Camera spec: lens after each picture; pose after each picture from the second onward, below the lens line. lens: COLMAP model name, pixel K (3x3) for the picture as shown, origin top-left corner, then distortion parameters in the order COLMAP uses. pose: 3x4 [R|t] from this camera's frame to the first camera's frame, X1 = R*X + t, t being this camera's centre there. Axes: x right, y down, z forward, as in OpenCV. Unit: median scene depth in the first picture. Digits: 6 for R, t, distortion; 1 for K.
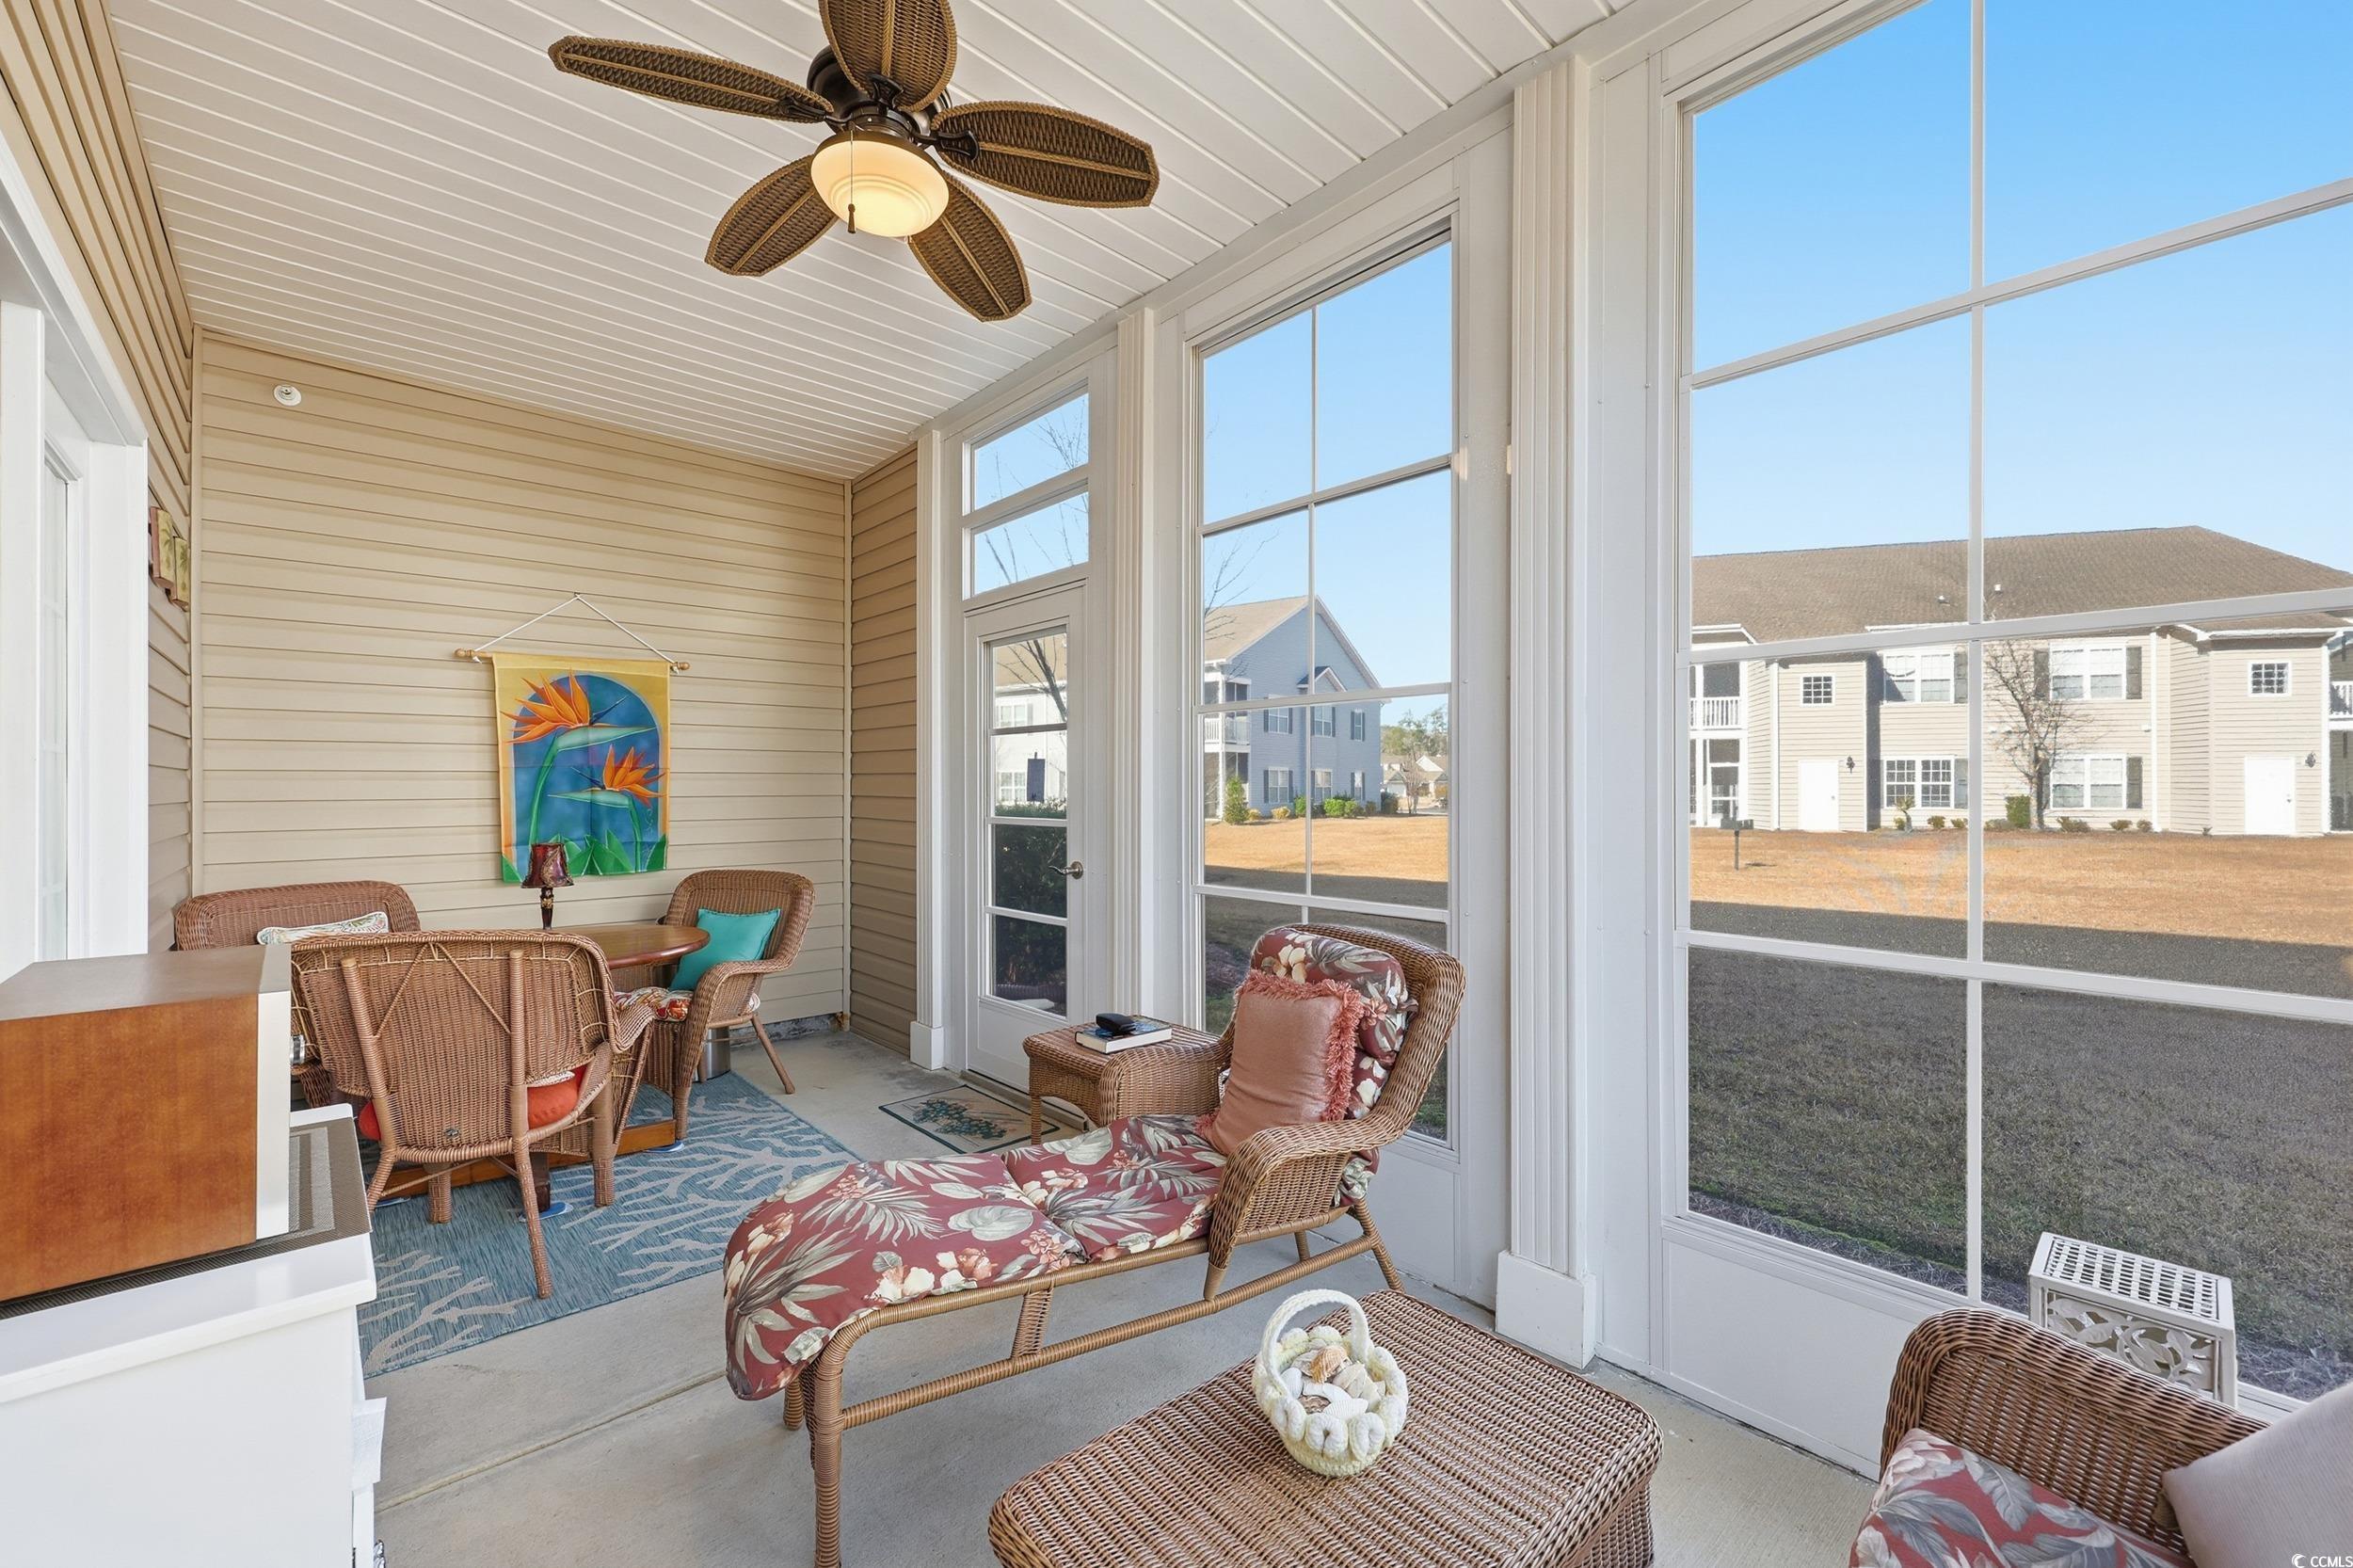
lens RADIAL K [[952.1, 0, 1175.2], [0, 952.1, 789.7], [0, 0, 1]] dist [-0.002253, 0.000042]
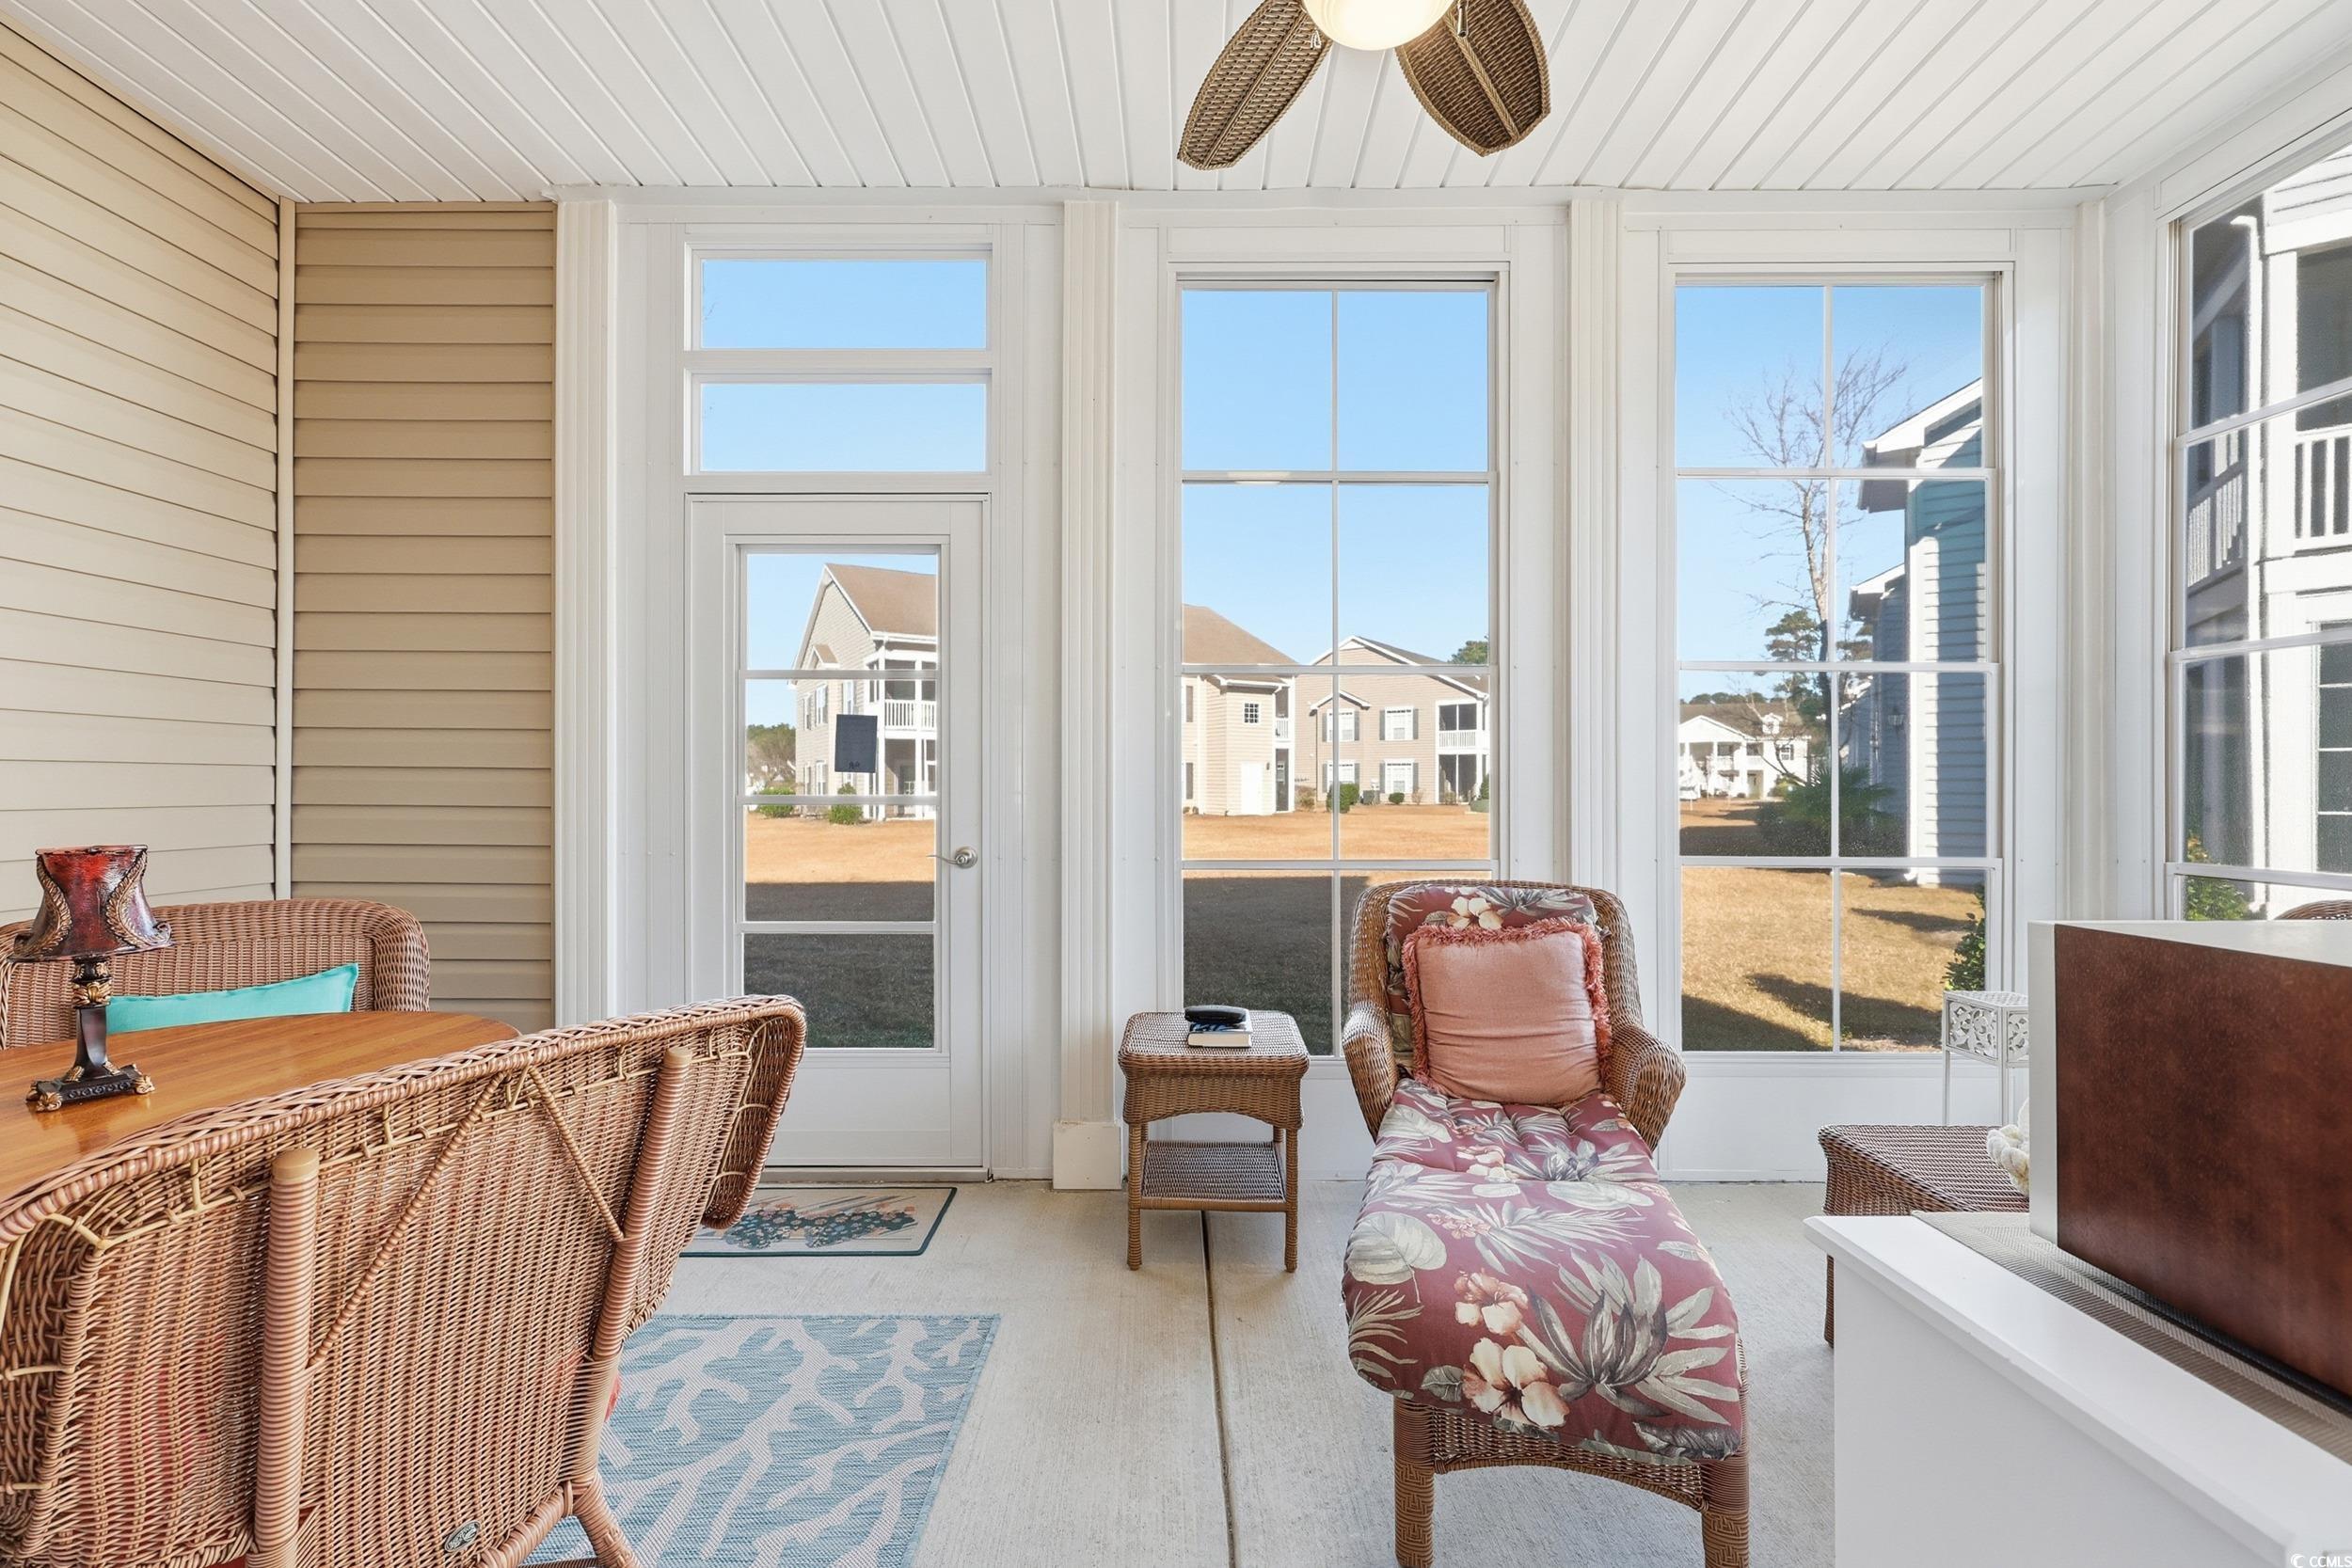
lens RADIAL K [[951.6, 0, 1174.7], [0, 951.6, 789.7], [0, 0, 1]] dist [-0.002253, 0.000042]
pose [[0.670496, -0.003477, 0.741905, -0.529424], [0.002493, 0.999994, 0.002434, 0.023981], [-0.741909, 0.000218, 0.670500, 0.309445]]
